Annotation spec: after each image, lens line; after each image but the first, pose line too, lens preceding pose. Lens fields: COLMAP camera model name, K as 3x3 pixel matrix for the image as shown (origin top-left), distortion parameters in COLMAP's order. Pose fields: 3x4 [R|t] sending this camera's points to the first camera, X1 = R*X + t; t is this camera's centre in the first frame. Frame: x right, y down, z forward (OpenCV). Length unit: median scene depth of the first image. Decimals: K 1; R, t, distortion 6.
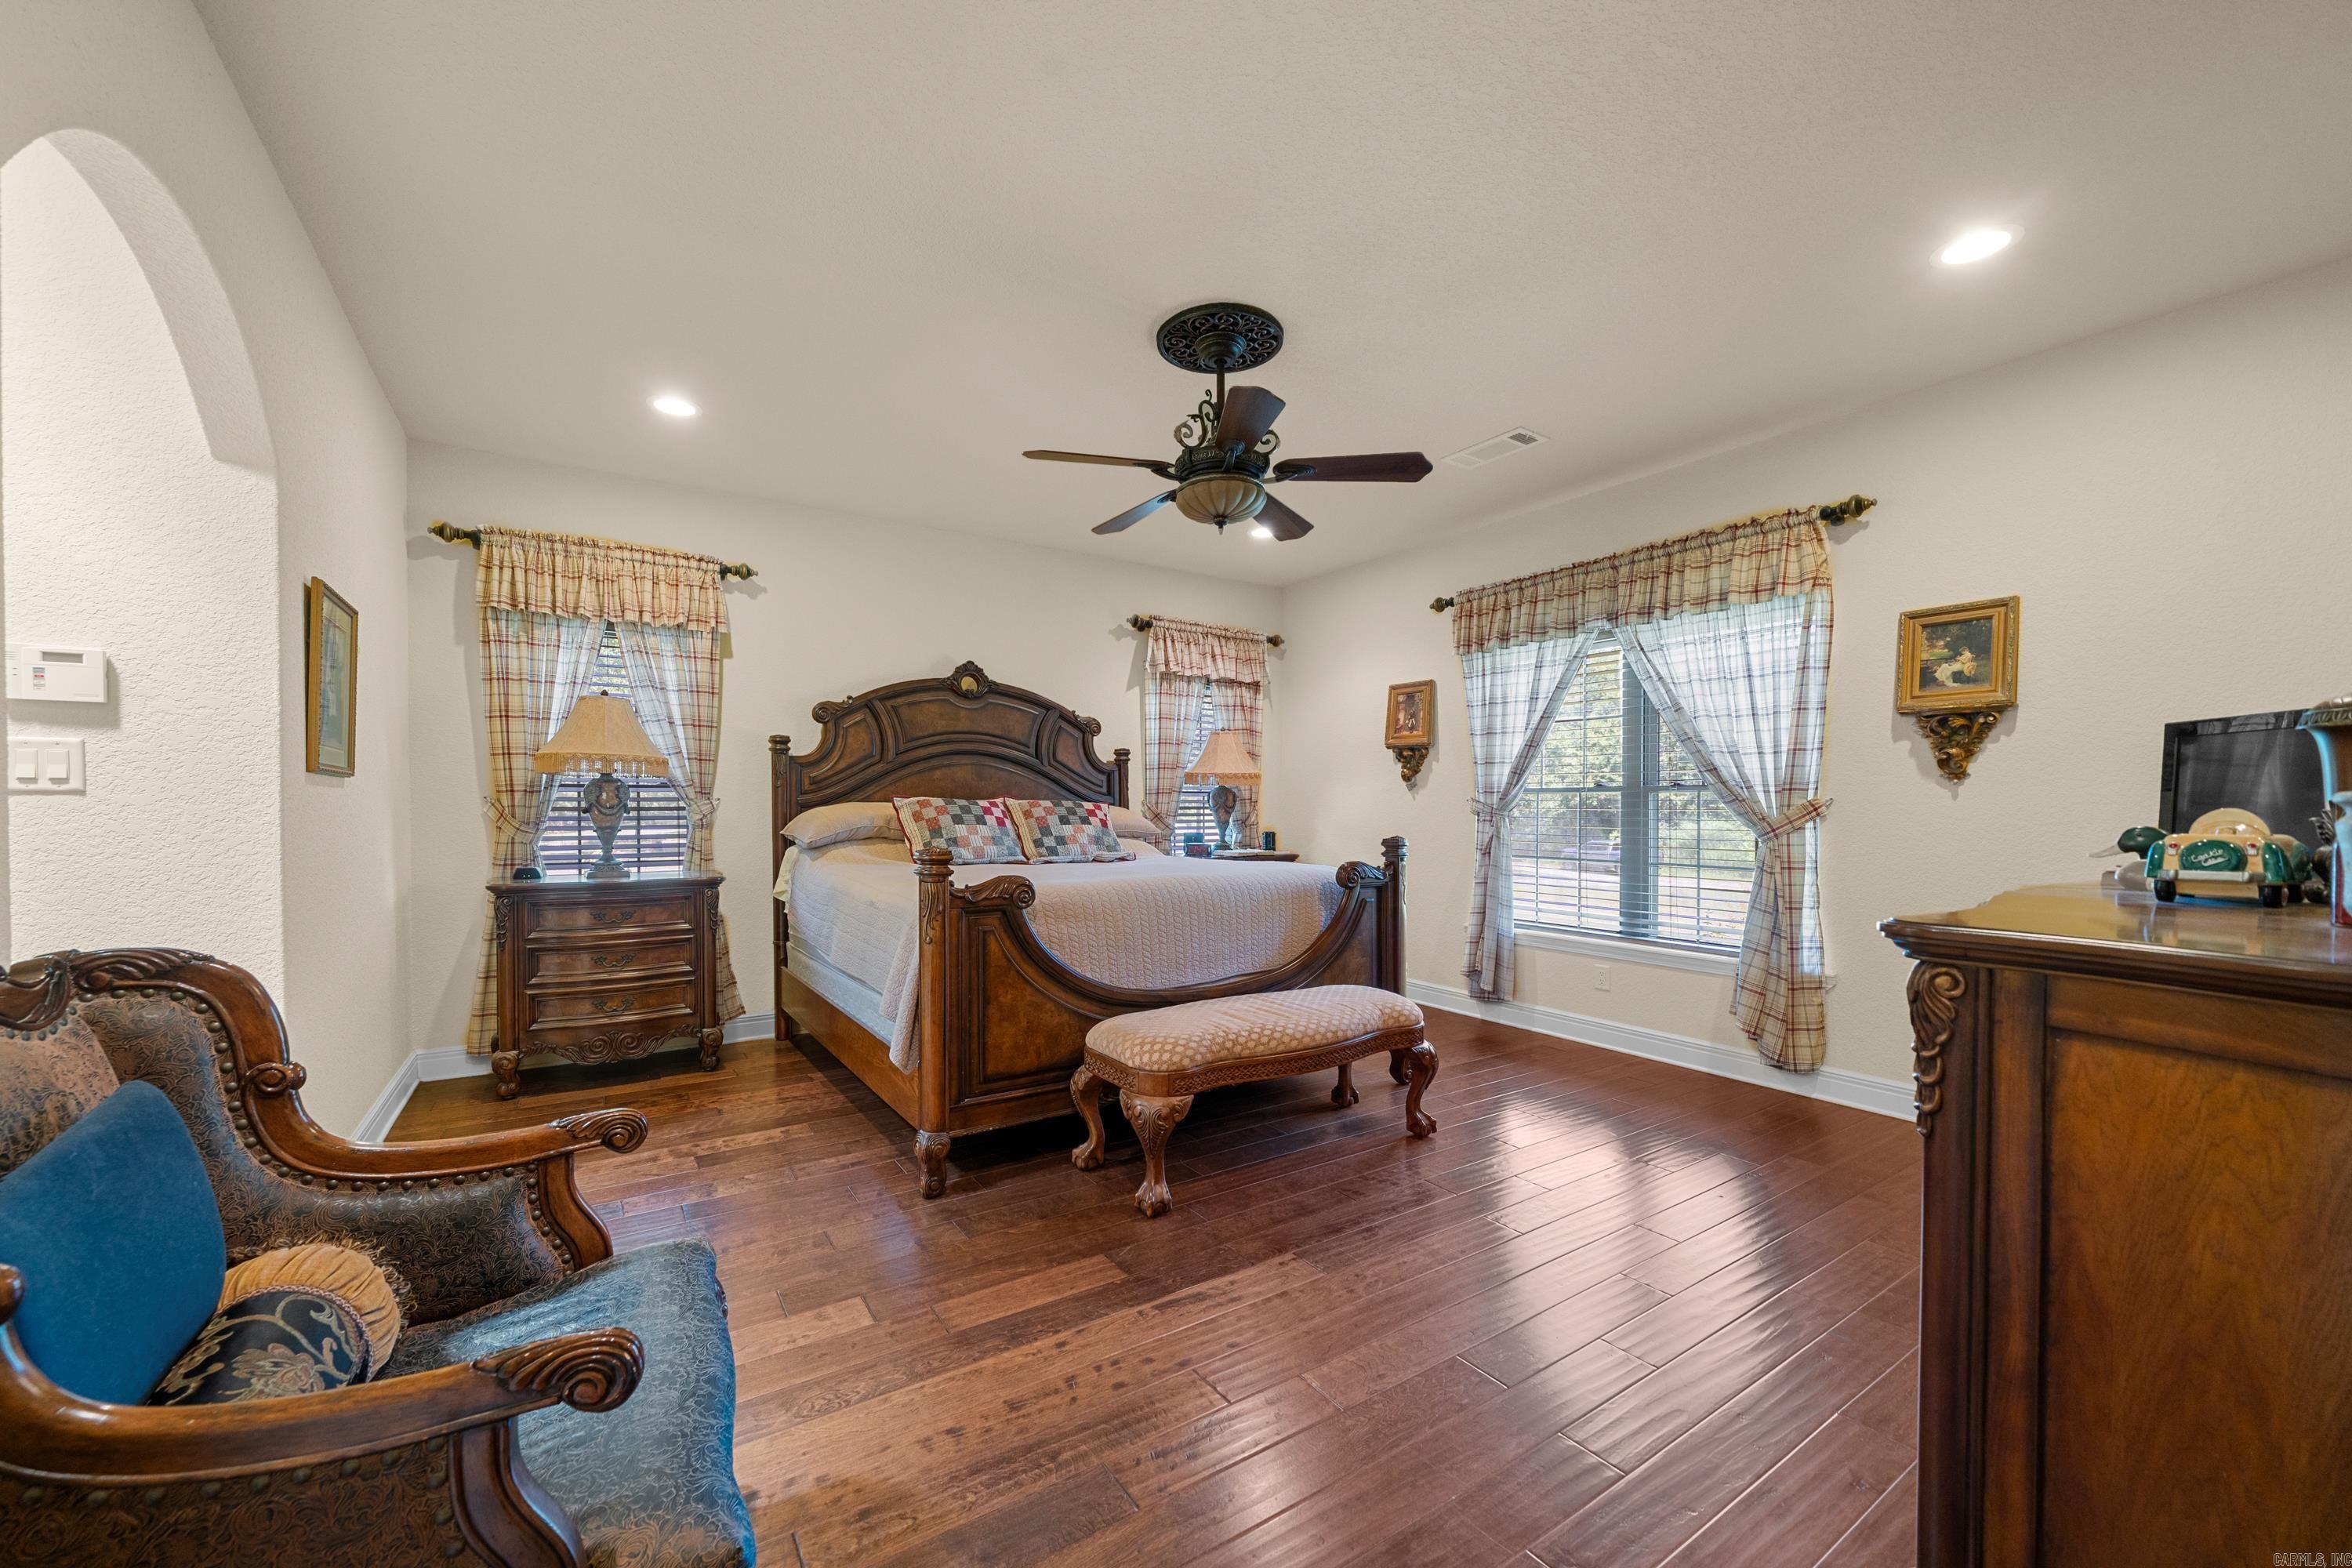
lens RADIAL K [[887.0, 0, 1176.0], [0, 887.0, 784.0], [0, 0, 1]] dist [-0.000106, -0.000008]
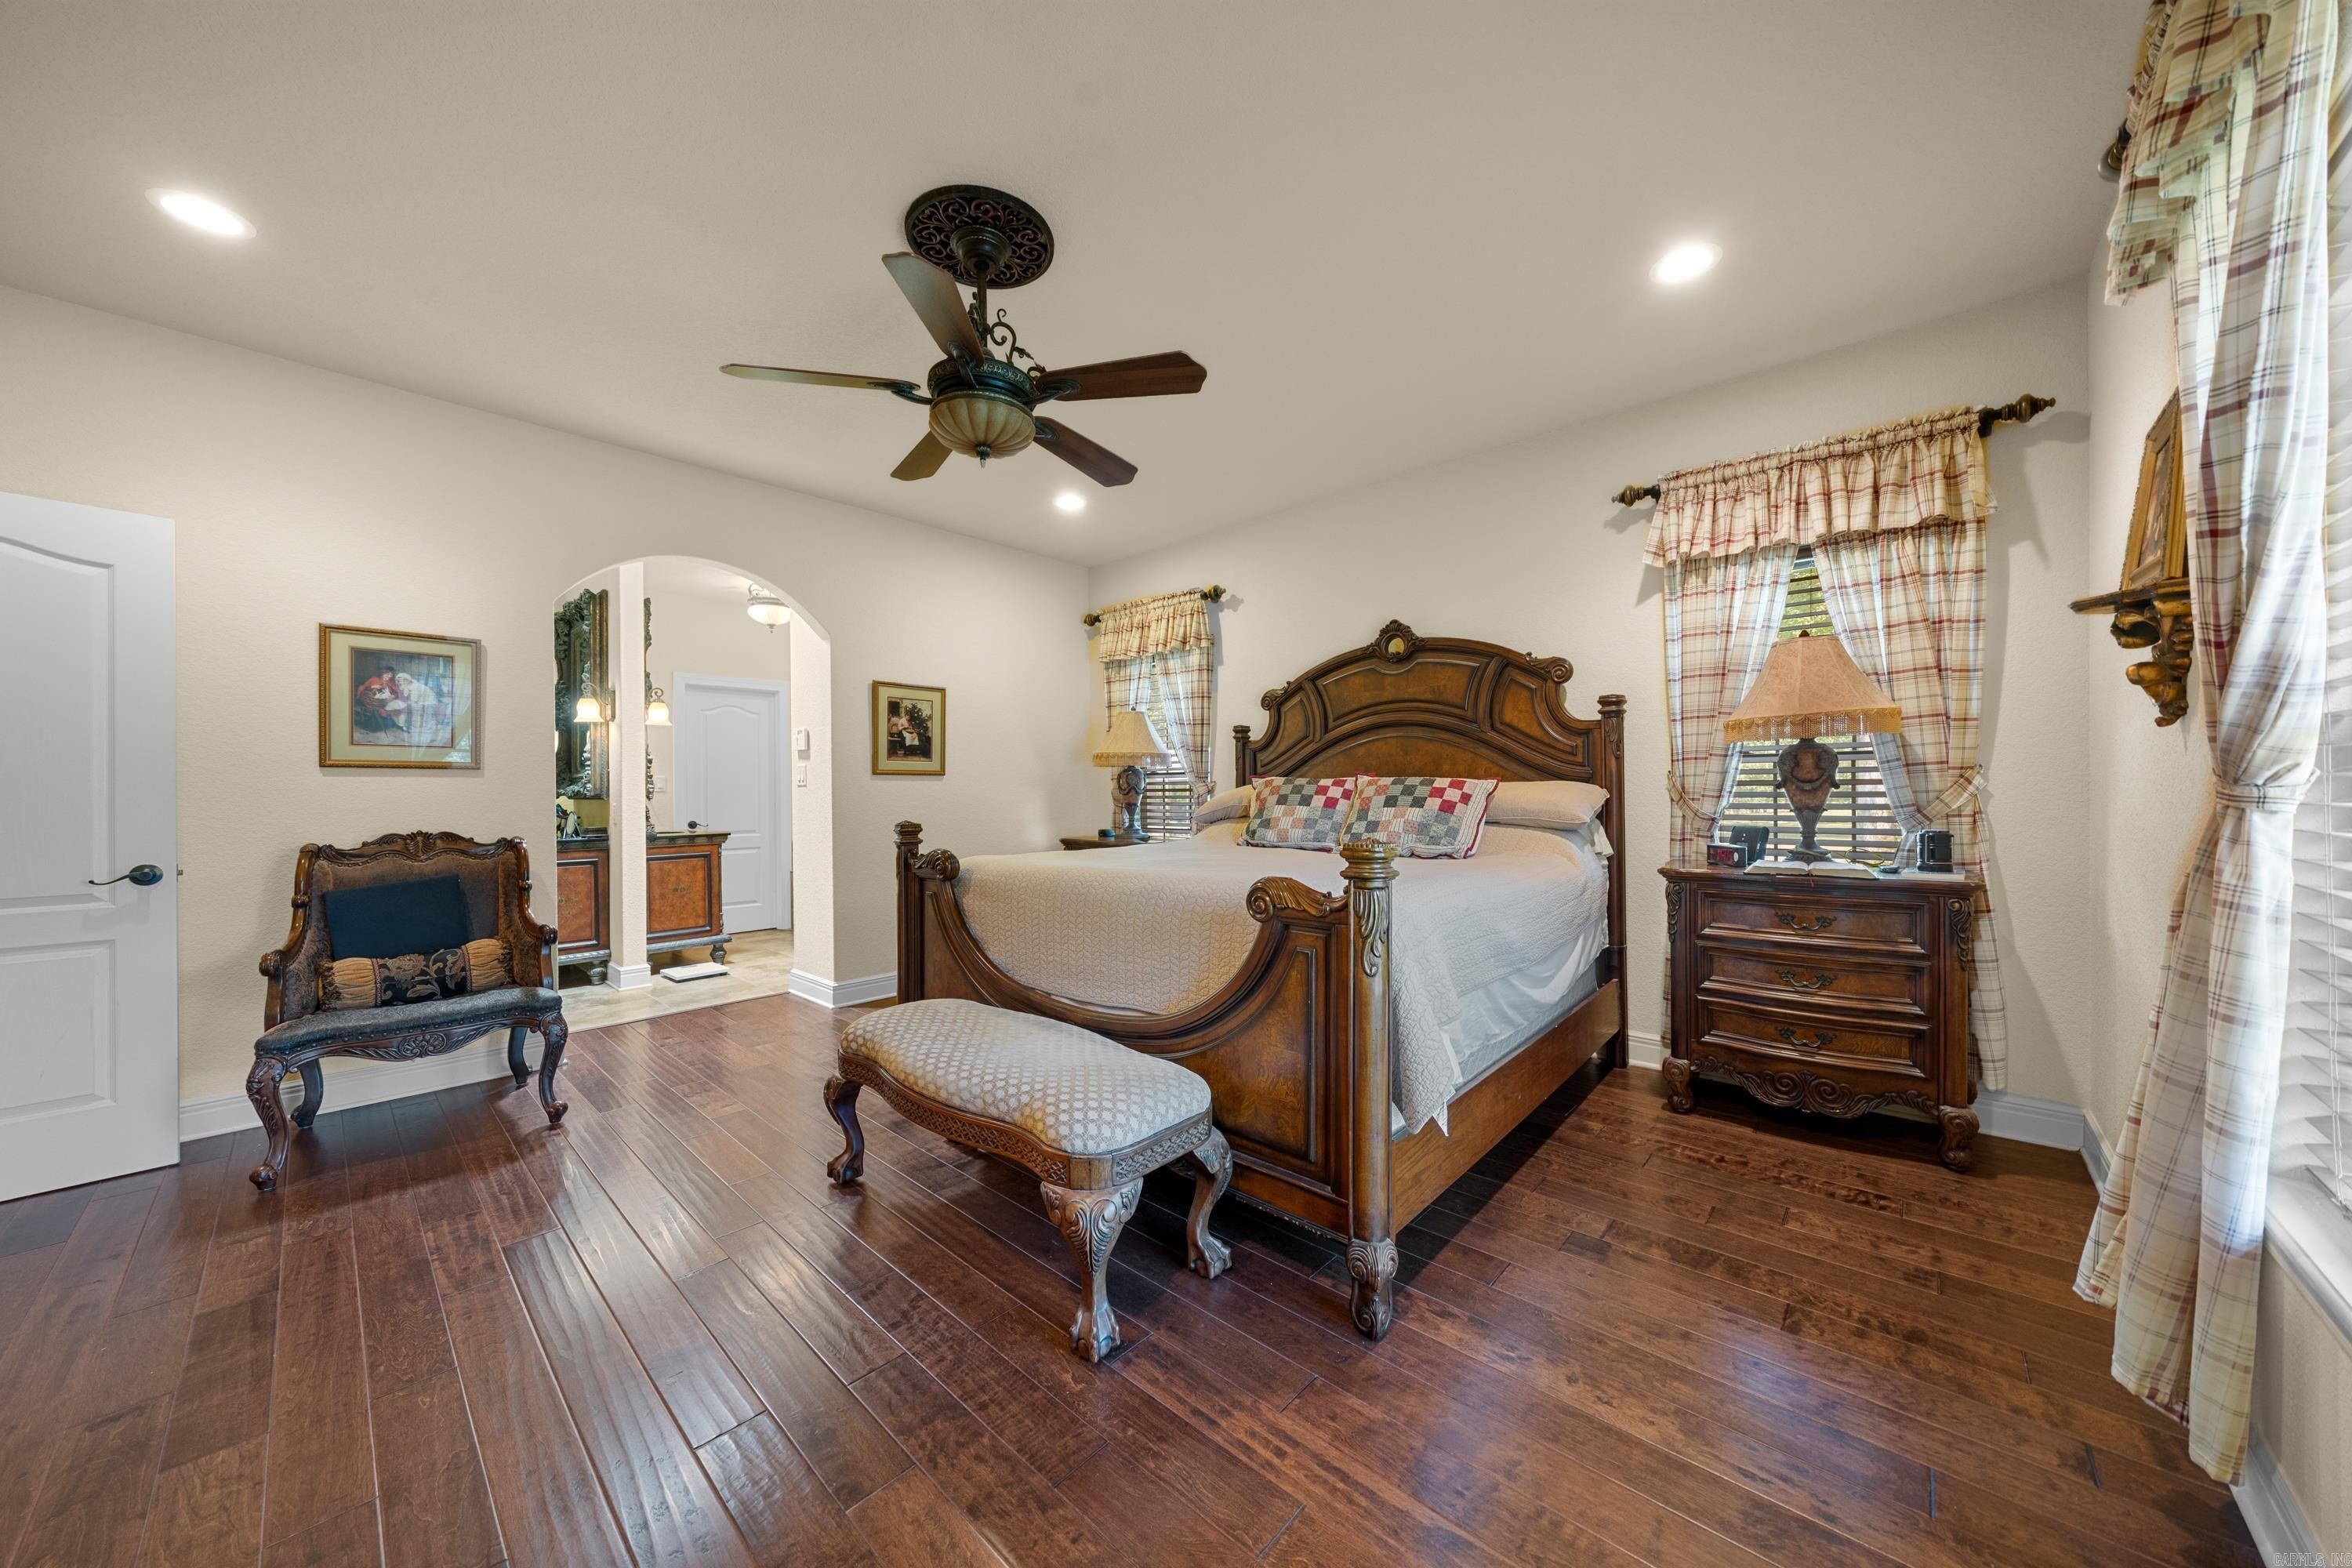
lens RADIAL K [[837.8, 0, 1170.4], [0, 837.8, 780.5], [0, 0, 1]] dist [-0.000556, 0.000023]
pose [[0.230992, -0.015959, -0.972825, 0.520802], [0.034344, 0.999376, -0.008240, 0.019452], [0.972349, -0.031507, 0.231396, 0.587461]]
